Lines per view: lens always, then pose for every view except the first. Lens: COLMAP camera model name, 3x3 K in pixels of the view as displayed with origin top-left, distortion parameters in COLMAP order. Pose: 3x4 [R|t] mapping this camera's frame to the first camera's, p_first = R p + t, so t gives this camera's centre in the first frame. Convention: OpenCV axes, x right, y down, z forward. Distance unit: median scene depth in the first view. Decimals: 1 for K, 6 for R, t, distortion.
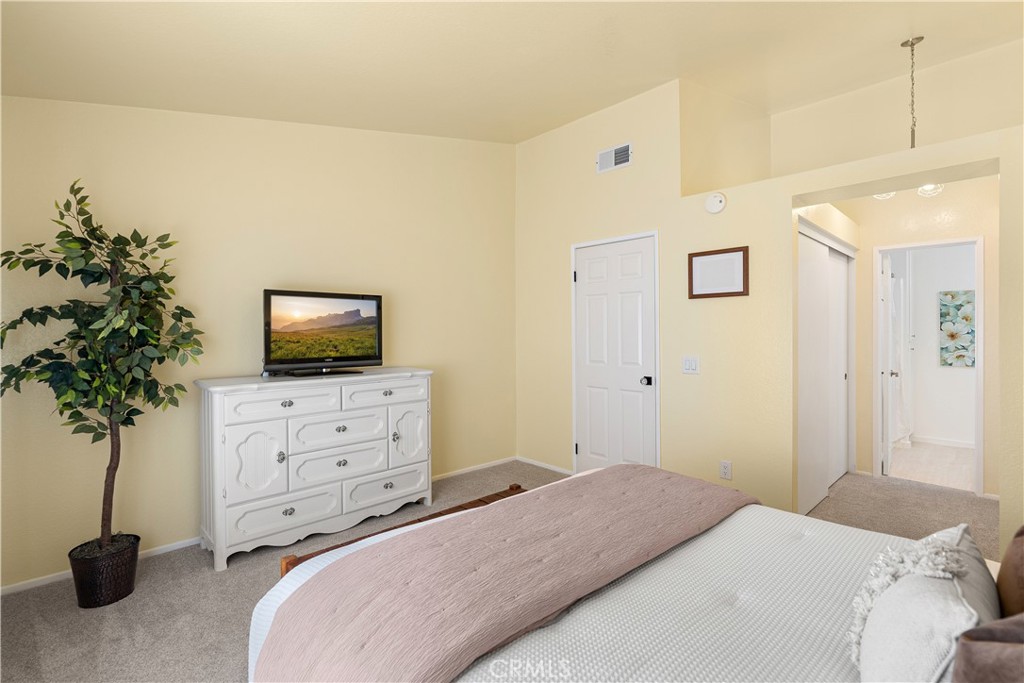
lens RADIAL K [[468.8, 0, 505.3], [0, 468.8, 338.1], [0, 0, 1]] dist [-0.002140, 0.000293]
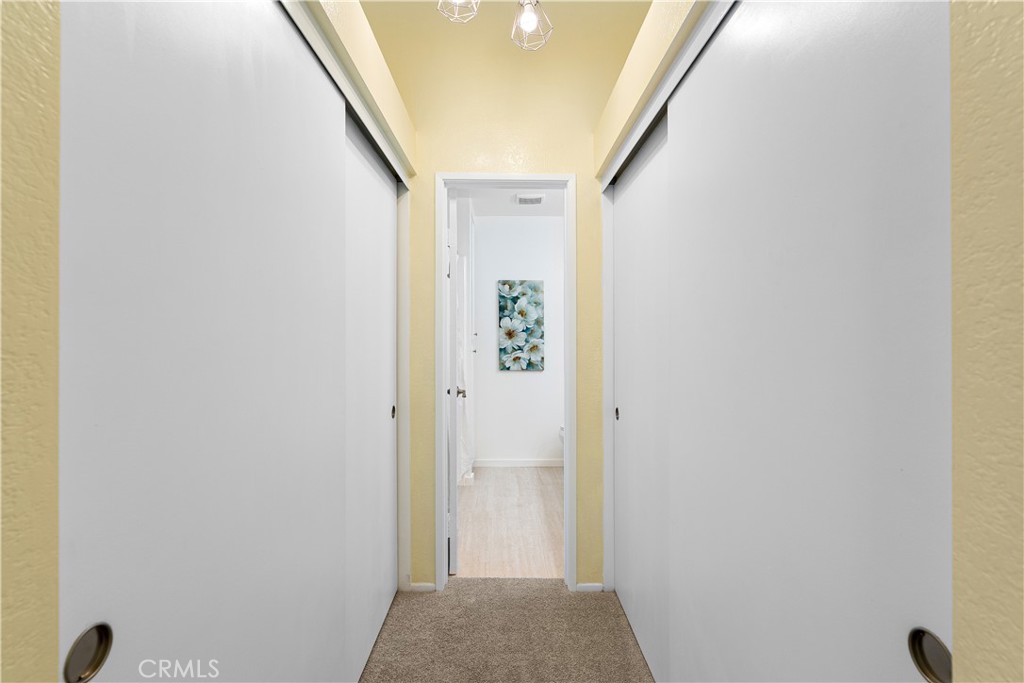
lens RADIAL K [[468.8, 0, 508.5], [0, 468.8, 335.8], [0, 0, 1]] dist [-0.002140, 0.000293]
pose [[0.675477, 0.000831, 0.737380, 0.343952], [0.001313, 0.999996, -0.002330, 0.000329], [-0.737379, 0.002542, 0.675474, 0.444581]]
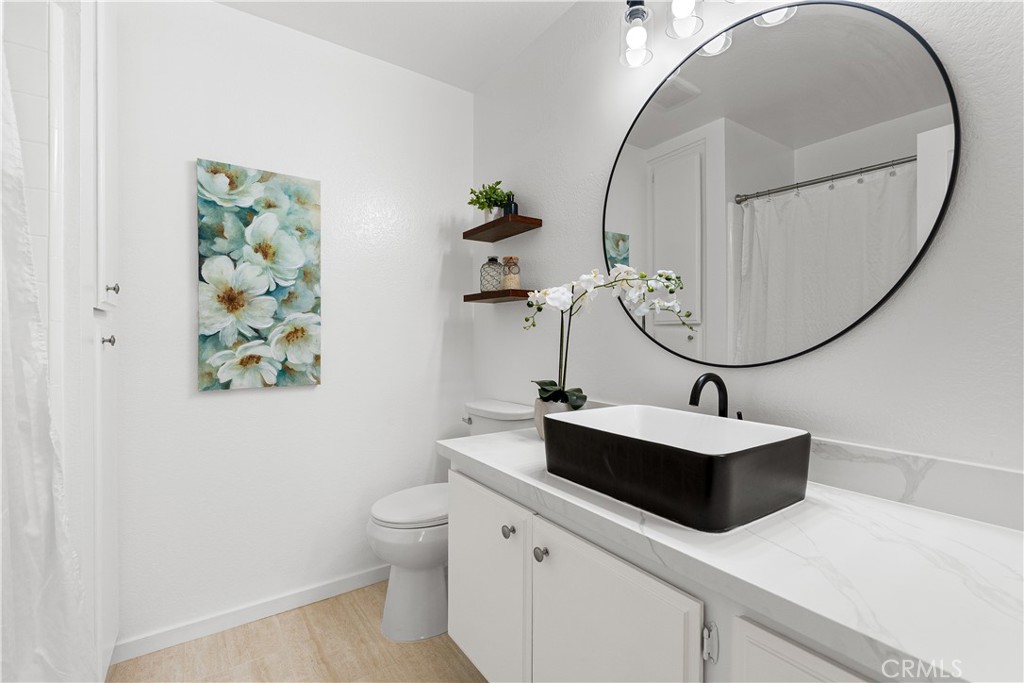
lens RADIAL K [[468.8, 0, 516.3], [0, 468.8, 333.3], [0, 0, 1]] dist [-0.002140, 0.000293]
pose [[0.151215, 0.001055, 0.988500, 0.663389], [0.000842, 0.999999, -0.001196, 0.020324], [-0.988501, 0.001013, 0.151213, 0.756414]]
